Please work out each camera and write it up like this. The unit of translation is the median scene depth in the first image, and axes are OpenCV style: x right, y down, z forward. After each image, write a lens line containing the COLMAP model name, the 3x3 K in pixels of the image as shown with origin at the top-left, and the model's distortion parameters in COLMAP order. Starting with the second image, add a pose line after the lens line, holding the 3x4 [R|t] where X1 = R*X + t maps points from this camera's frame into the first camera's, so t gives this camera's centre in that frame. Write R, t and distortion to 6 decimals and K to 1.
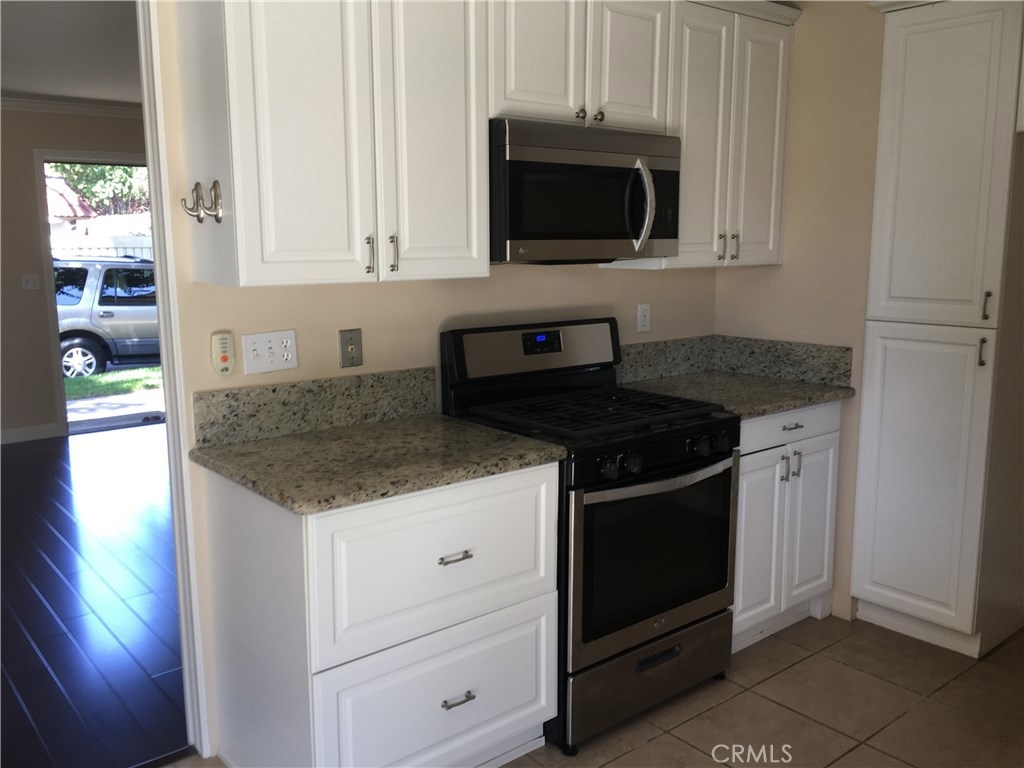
lens RADIAL K [[881.4, 0, 513.4], [0, 881.4, 380.9], [0, 0, 1]] dist [0.074709, -0.104760]
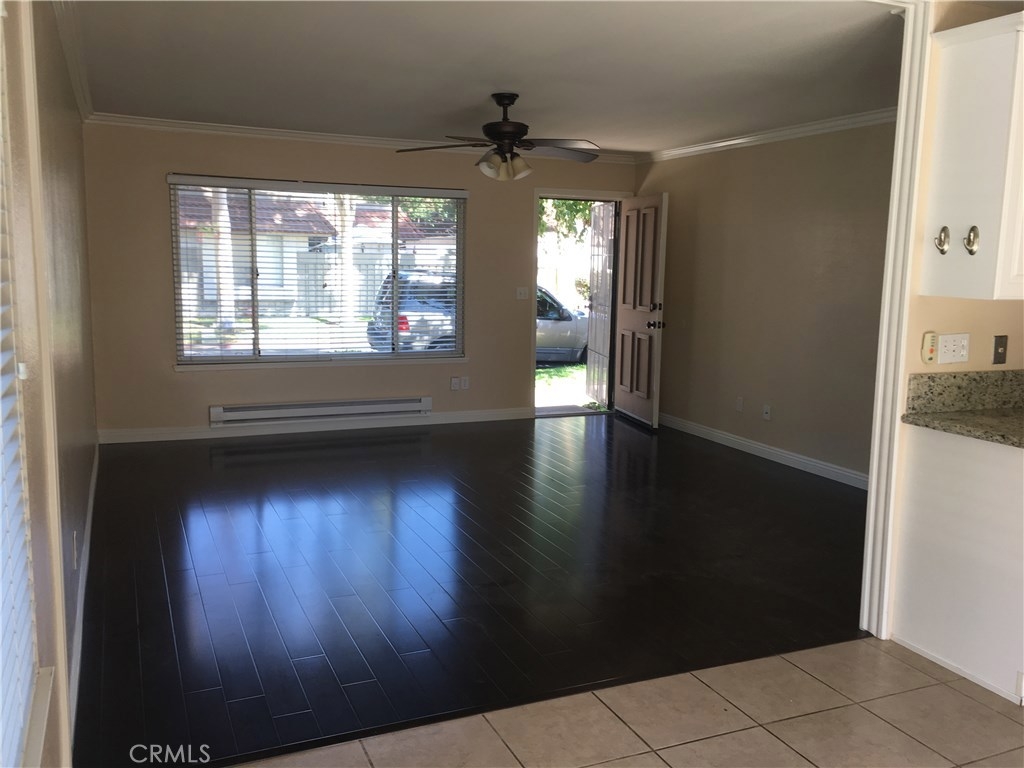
lens RADIAL K [[881.4, 0, 518.1], [0, 881.4, 381.9], [0, 0, 1]] dist [0.074709, -0.104760]
pose [[0.965439, 0.063457, -0.252784, -0.534763], [-0.070039, 0.997397, -0.017115, 0.083144], [0.251041, 0.034228, 0.967371, -0.462328]]
